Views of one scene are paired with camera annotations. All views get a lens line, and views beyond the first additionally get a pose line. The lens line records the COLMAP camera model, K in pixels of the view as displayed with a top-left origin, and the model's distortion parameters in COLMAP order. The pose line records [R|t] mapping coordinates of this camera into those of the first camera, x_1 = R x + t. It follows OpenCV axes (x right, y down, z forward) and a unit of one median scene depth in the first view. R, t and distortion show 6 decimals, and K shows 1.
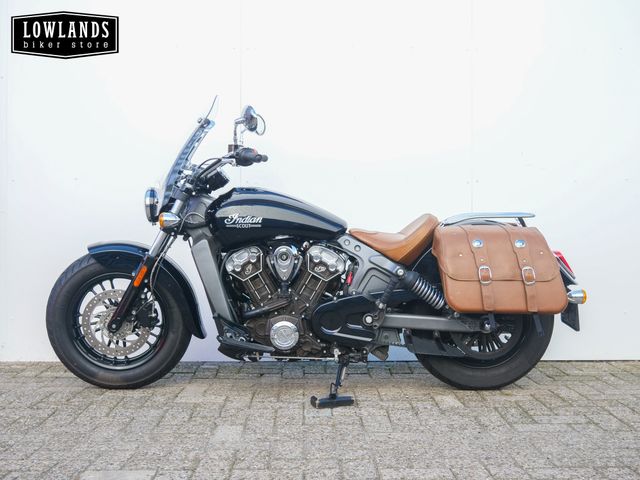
lens RADIAL K [[724.8, 0, 320.0], [0, 724.8, 240.0], [0, 0, 1]] dist [0.000731, 0.005149]
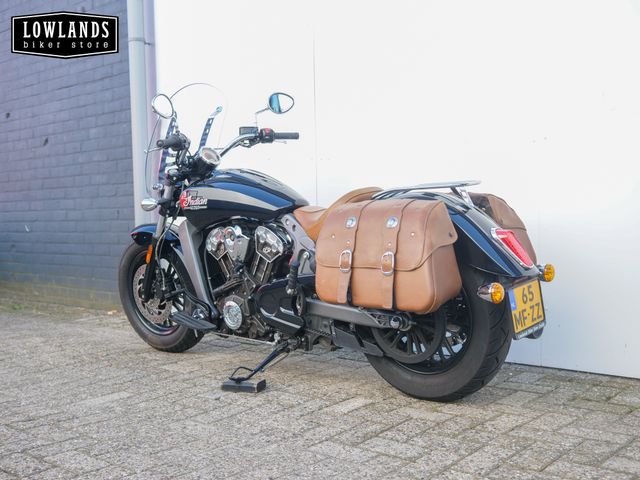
lens RADIAL K [[724.8, 0, 320.0], [0, 724.8, 240.0], [0, 0, 1]] dist [0.000731, 0.005149]
pose [[0.745398, 0.003970, -0.666608, 0.699375], [0.022137, 0.999283, 0.030705, -0.001154], [0.666252, -0.037644, 0.744776, 0.329482]]
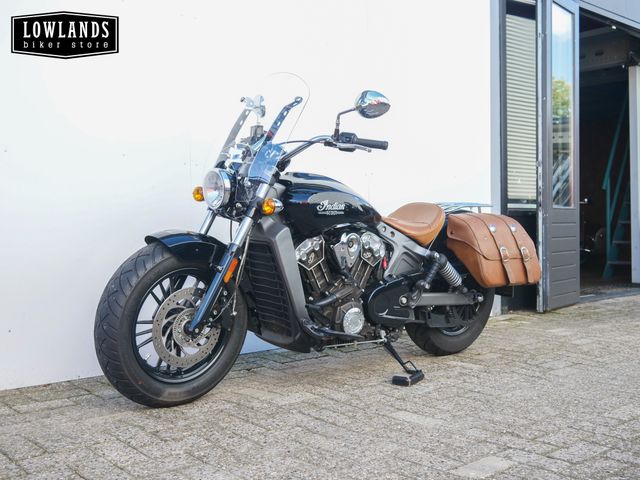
lens RADIAL K [[724.8, 0, 320.0], [0, 724.8, 240.0], [0, 0, 1]] dist [0.000731, 0.005149]
pose [[0.754304, -0.020204, 0.656214, -0.730763], [0.010487, 0.999770, 0.018728, -0.001469], [-0.656441, -0.007245, 0.754342, 0.266400]]
